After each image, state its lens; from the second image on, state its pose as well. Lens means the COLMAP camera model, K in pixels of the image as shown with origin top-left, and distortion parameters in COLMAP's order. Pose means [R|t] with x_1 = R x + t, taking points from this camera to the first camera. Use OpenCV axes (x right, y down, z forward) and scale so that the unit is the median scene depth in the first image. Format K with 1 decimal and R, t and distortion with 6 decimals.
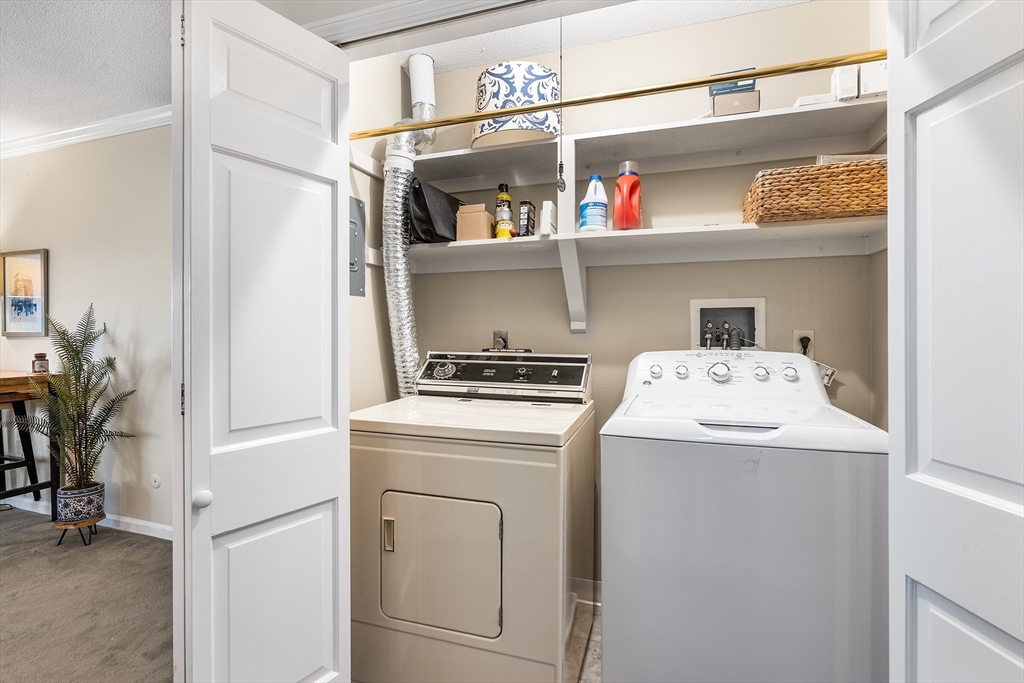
lens RADIAL K [[470.3, 0, 513.2], [0, 470.3, 348.6], [0, 0, 1]] dist [-0.004565, 0.000268]
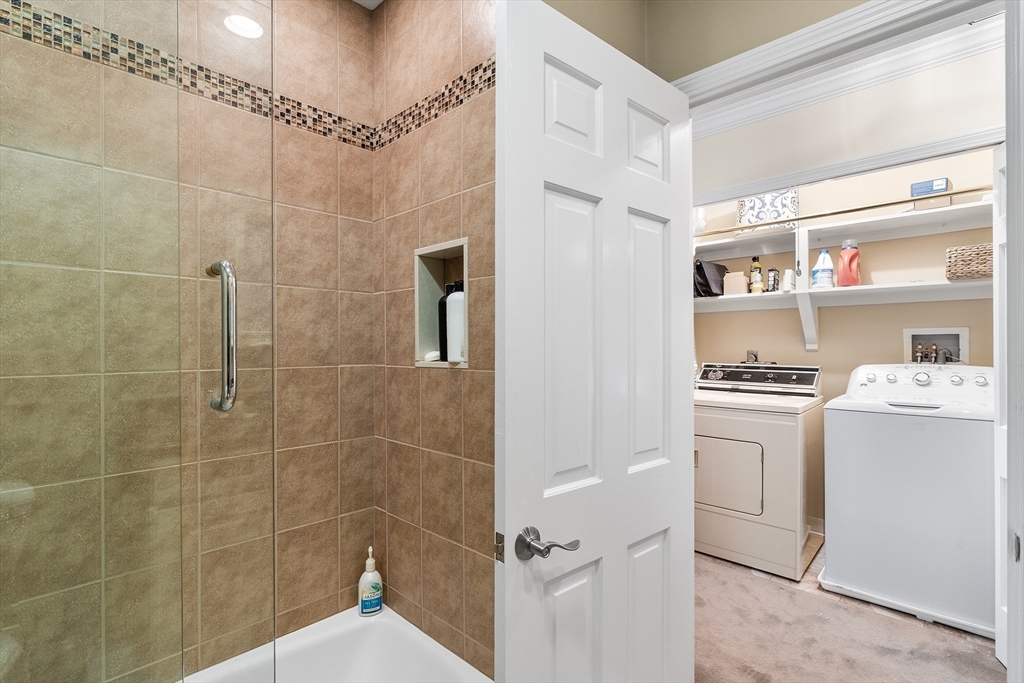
lens RADIAL K [[470.3, 0, 513.2], [0, 470.3, 348.6], [0, 0, 1]] dist [-0.004565, 0.000268]
pose [[0.903349, -0.000539, -0.428905, -0.086050], [-0.010603, 0.999666, -0.023589, 0.002550], [0.428774, 0.025857, 0.903042, -0.817852]]
